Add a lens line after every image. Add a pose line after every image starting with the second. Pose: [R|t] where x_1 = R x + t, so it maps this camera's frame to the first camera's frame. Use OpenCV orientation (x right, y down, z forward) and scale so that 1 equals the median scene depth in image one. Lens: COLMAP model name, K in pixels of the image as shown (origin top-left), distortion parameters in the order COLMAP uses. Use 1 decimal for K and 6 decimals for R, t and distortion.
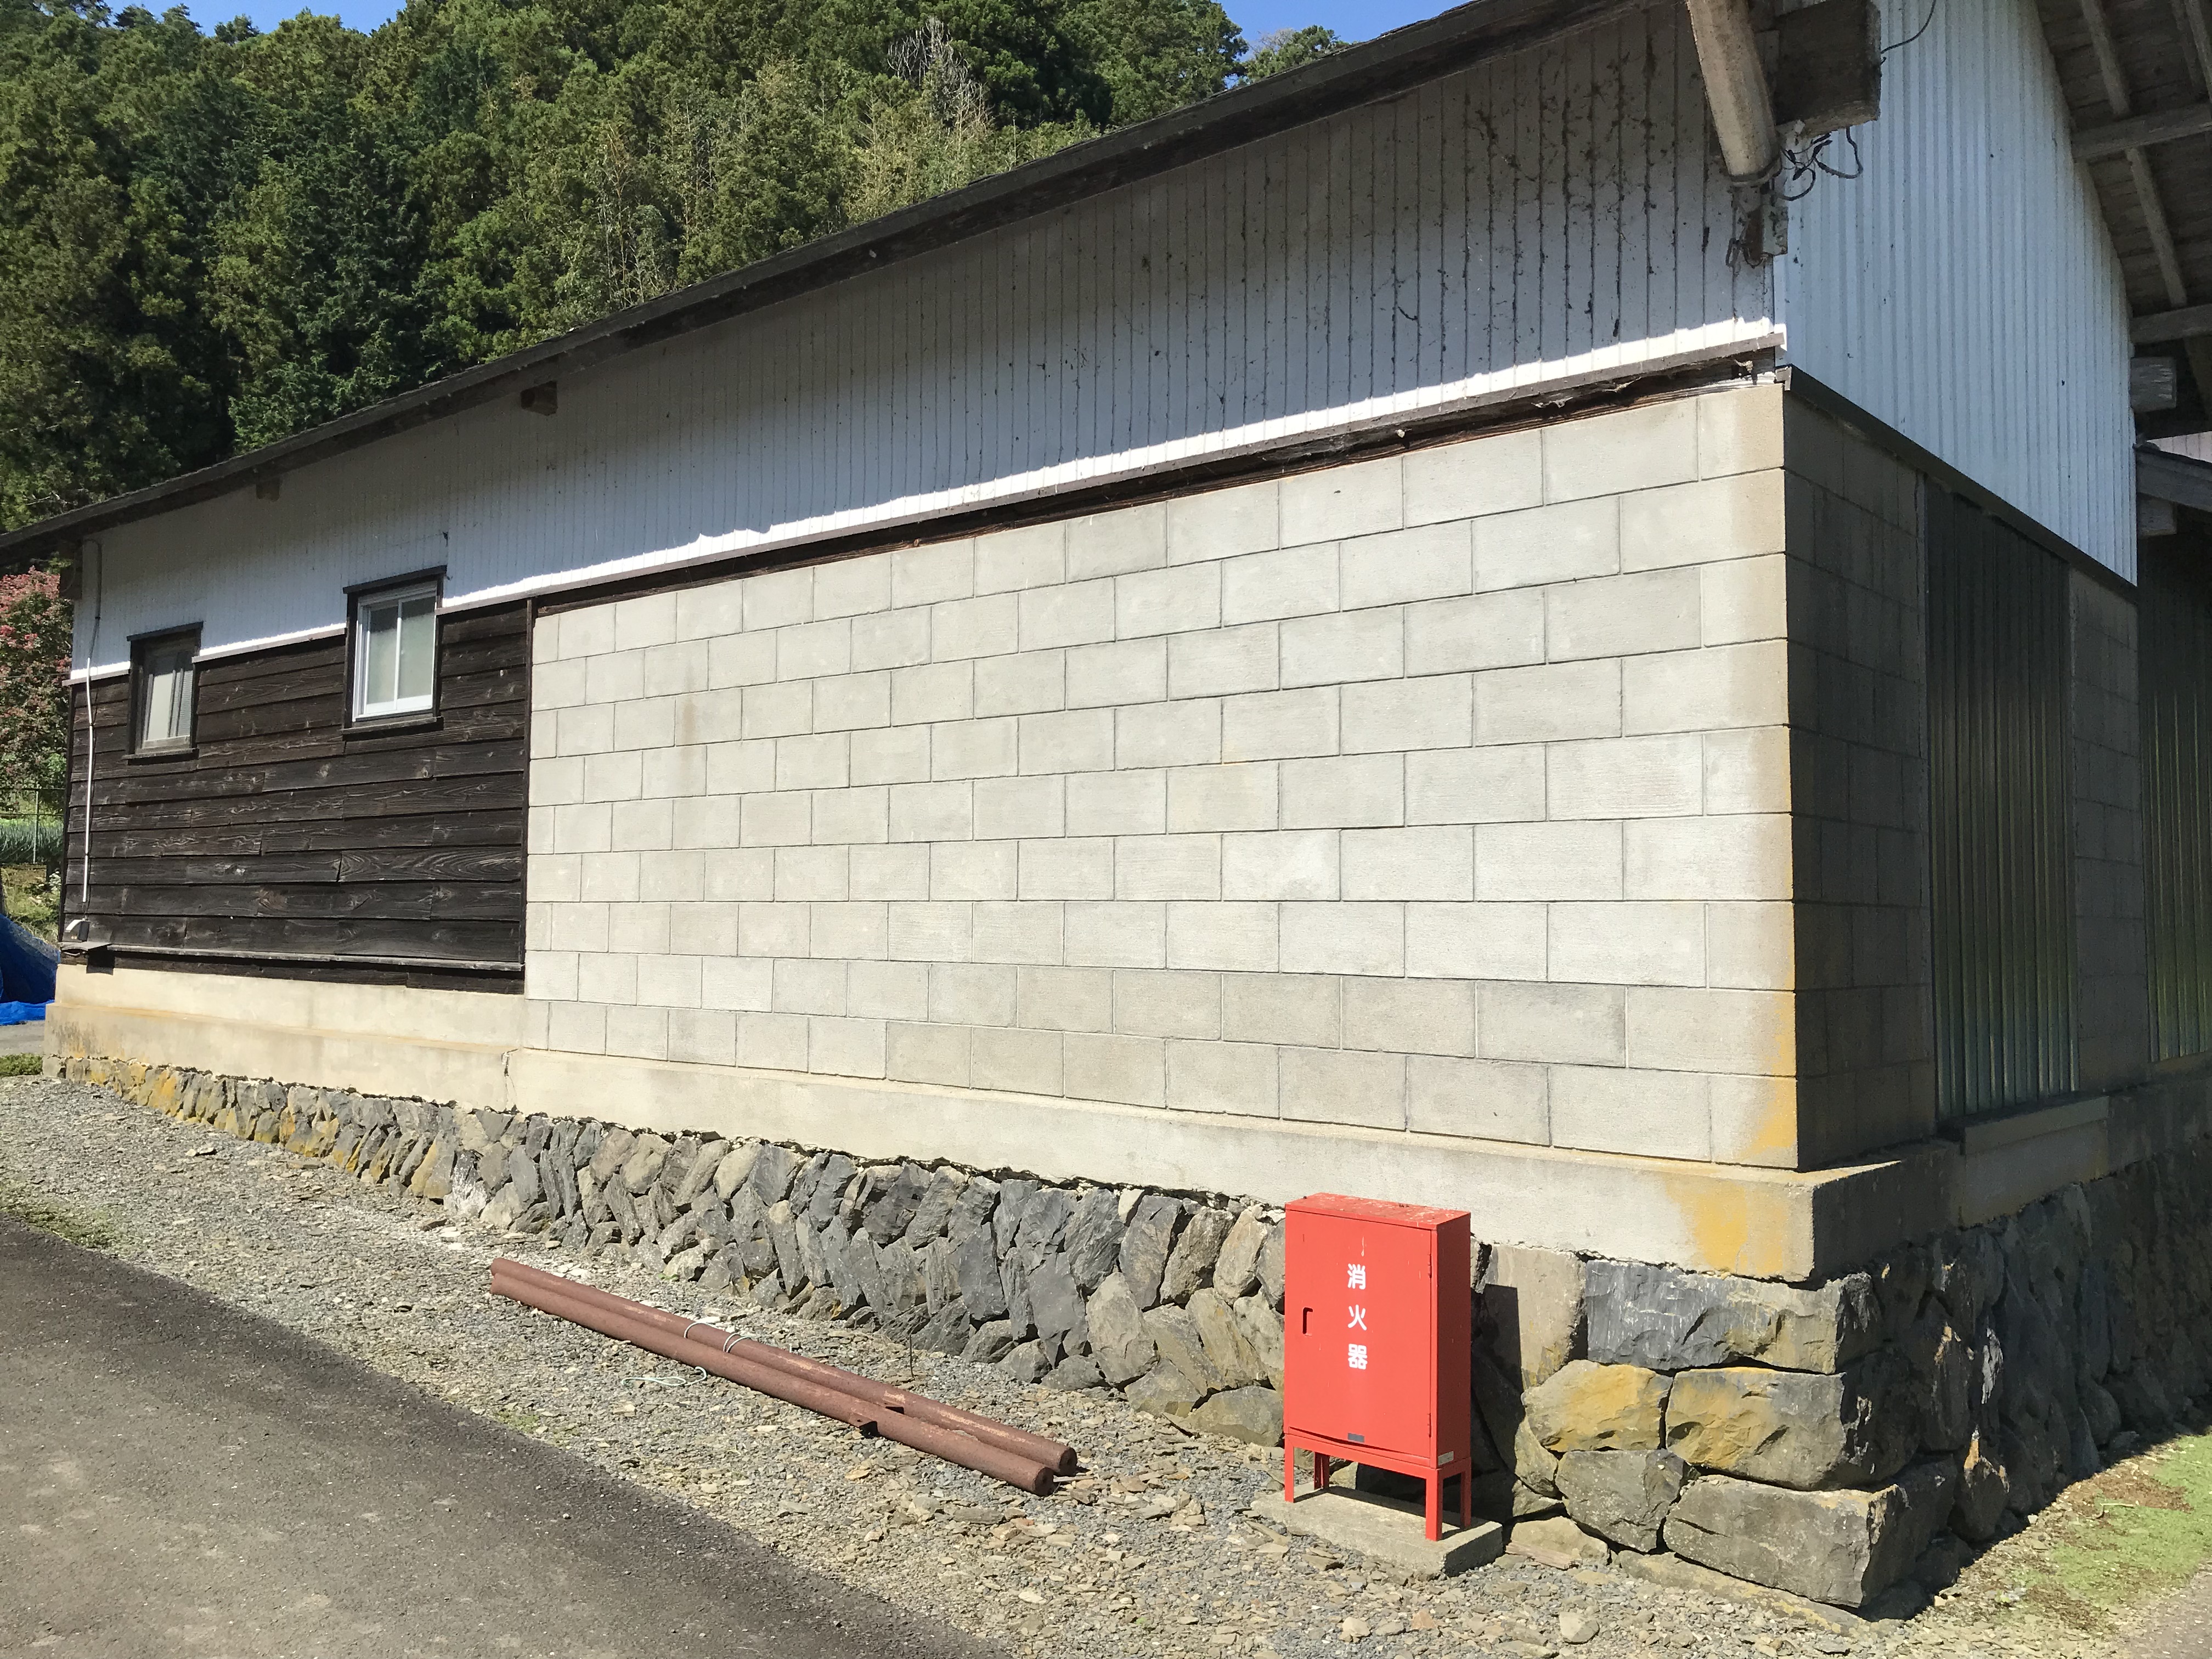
lens RADIAL K [[1846.6, 0, 1108.6], [0, 1846.6, 824.6], [0, 0, 1]] dist [0.047111, -0.057772]
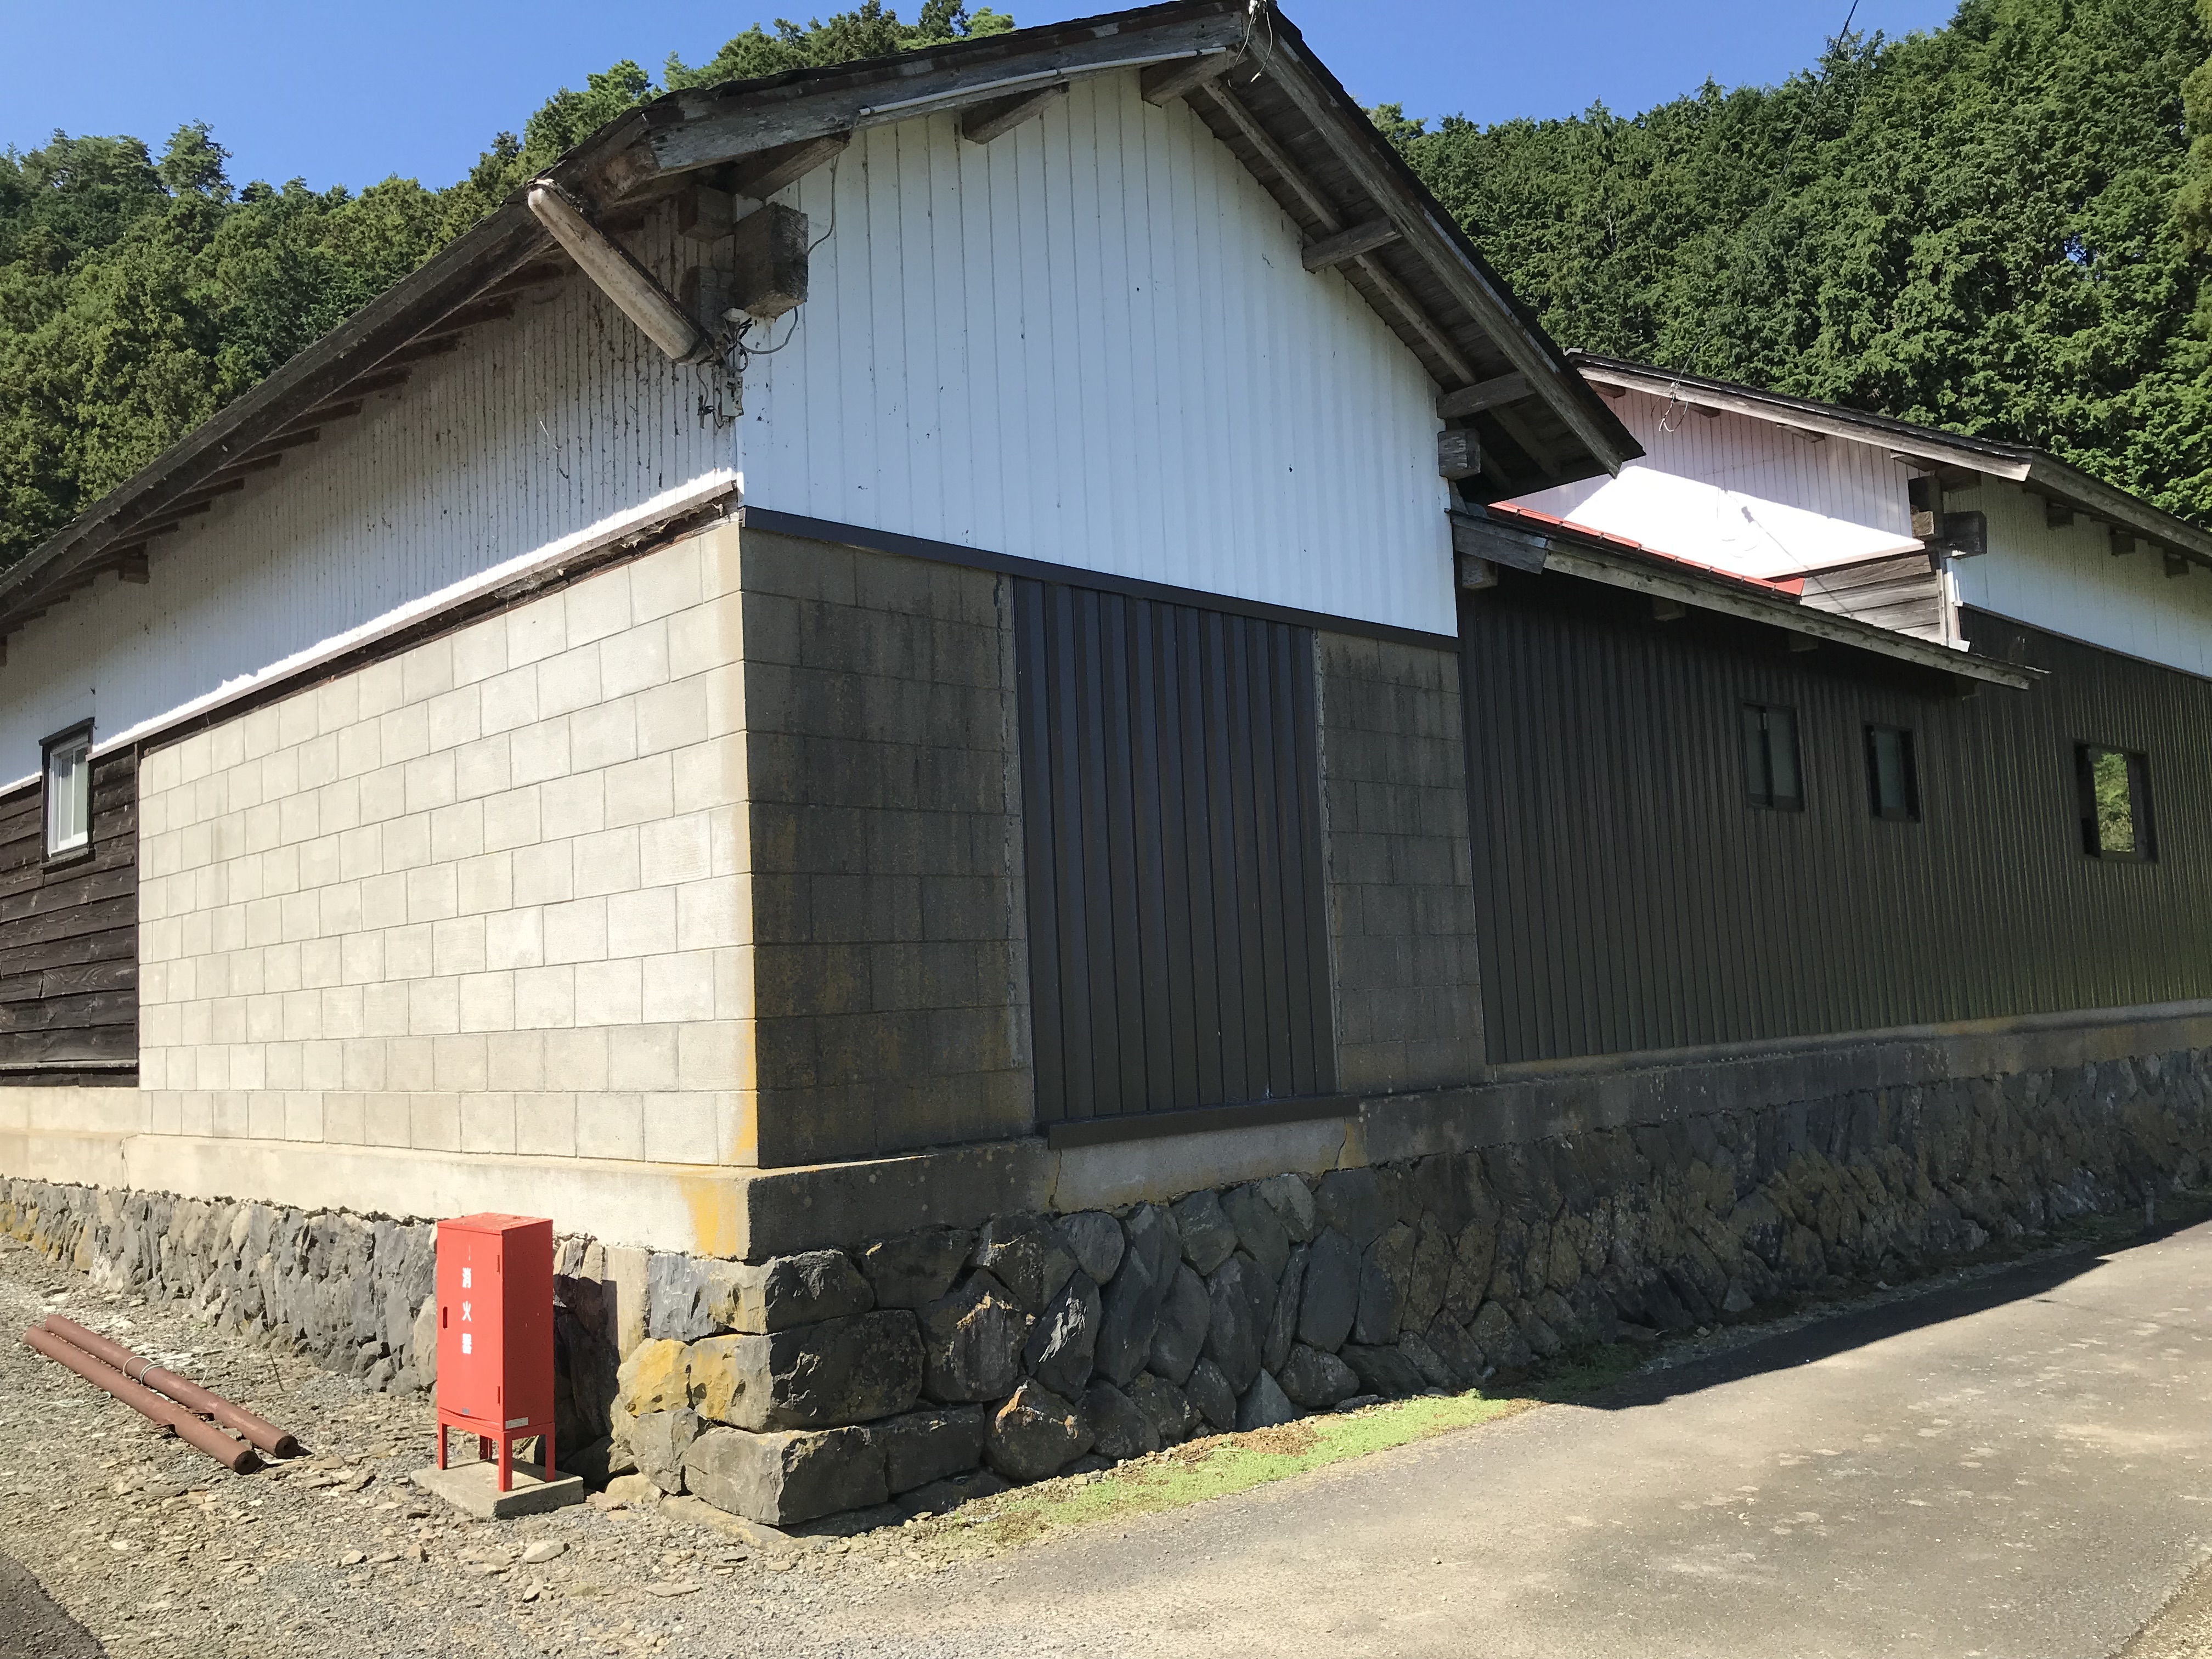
lens RADIAL K [[1846.6, 0, 1102.0], [0, 1846.6, 831.0], [0, 0, 1]] dist [0.047111, -0.057772]
pose [[0.994538, -0.065498, -0.081267, 0.479730], [0.062565, 0.997312, -0.038128, 0.018724], [0.083546, 0.032835, 0.995963, -0.129457]]
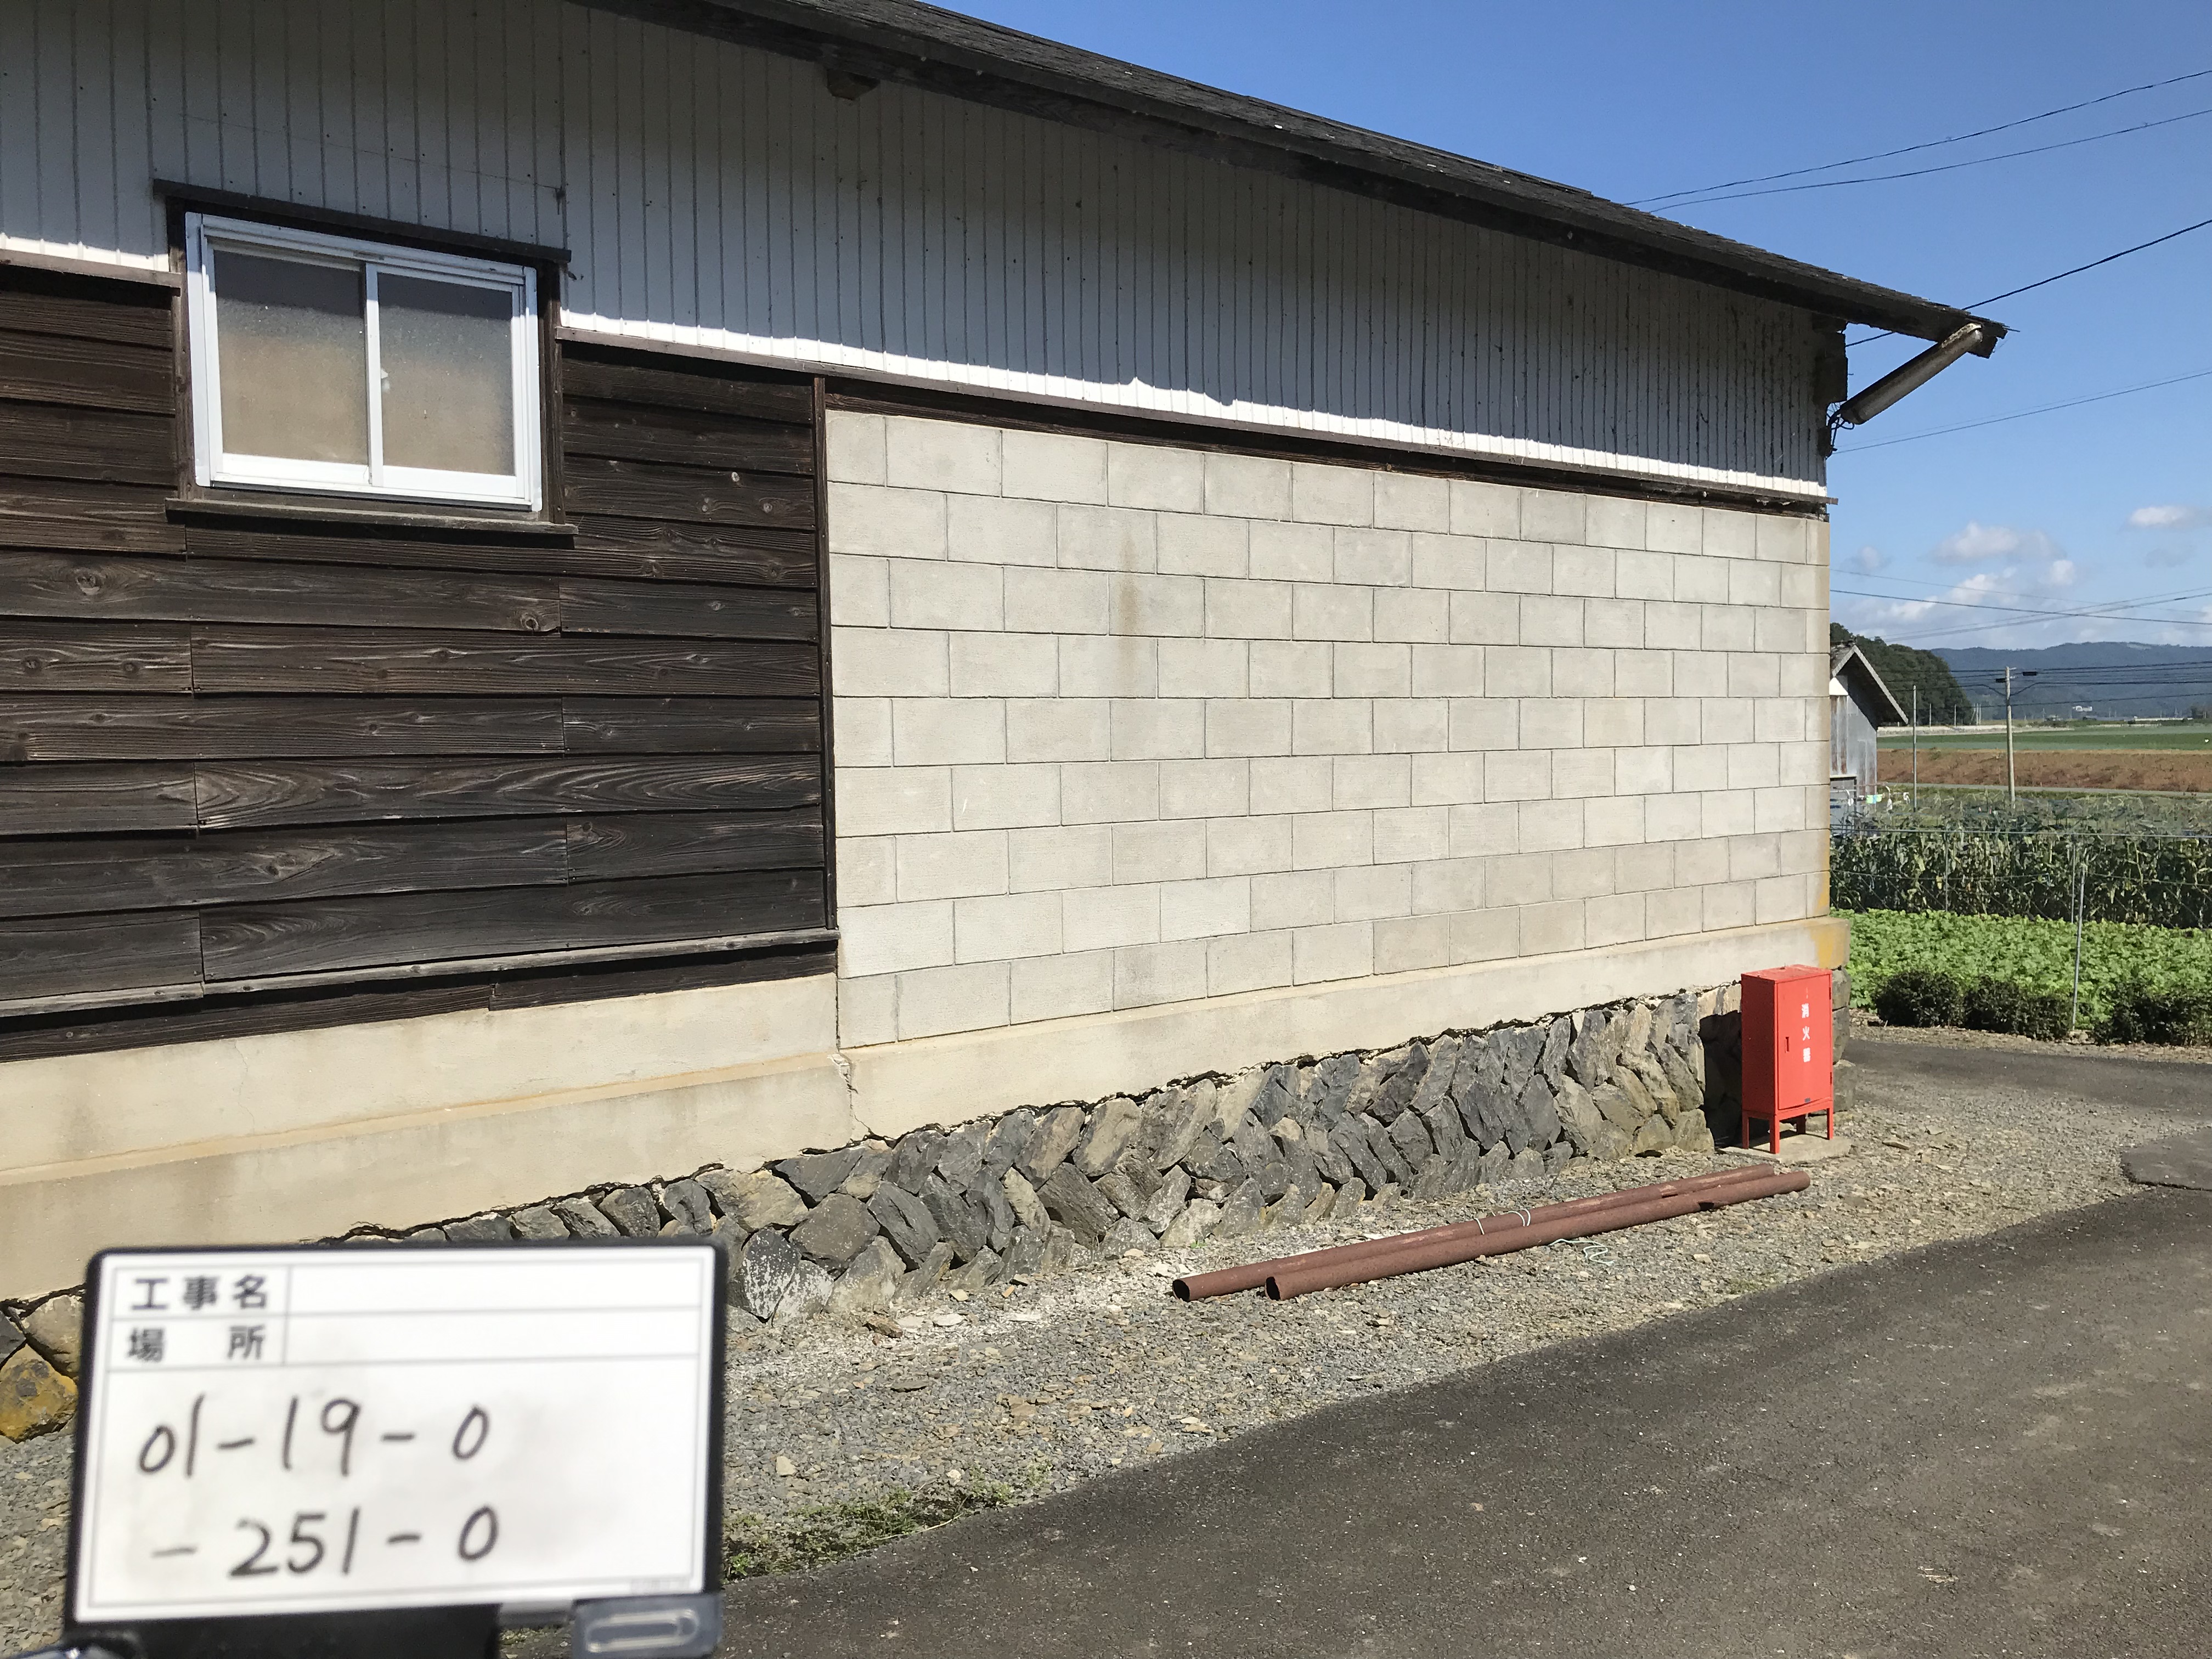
lens RADIAL K [[1846.6, 0, 1095.4], [0, 1846.6, 839.3], [0, 0, 1]] dist [0.047111, -0.057772]
pose [[0.162000, -0.076575, 0.983815, -1.211957], [-0.045519, 0.995343, 0.084968, -0.024361], [-0.985740, -0.058547, 0.157760, 1.007879]]
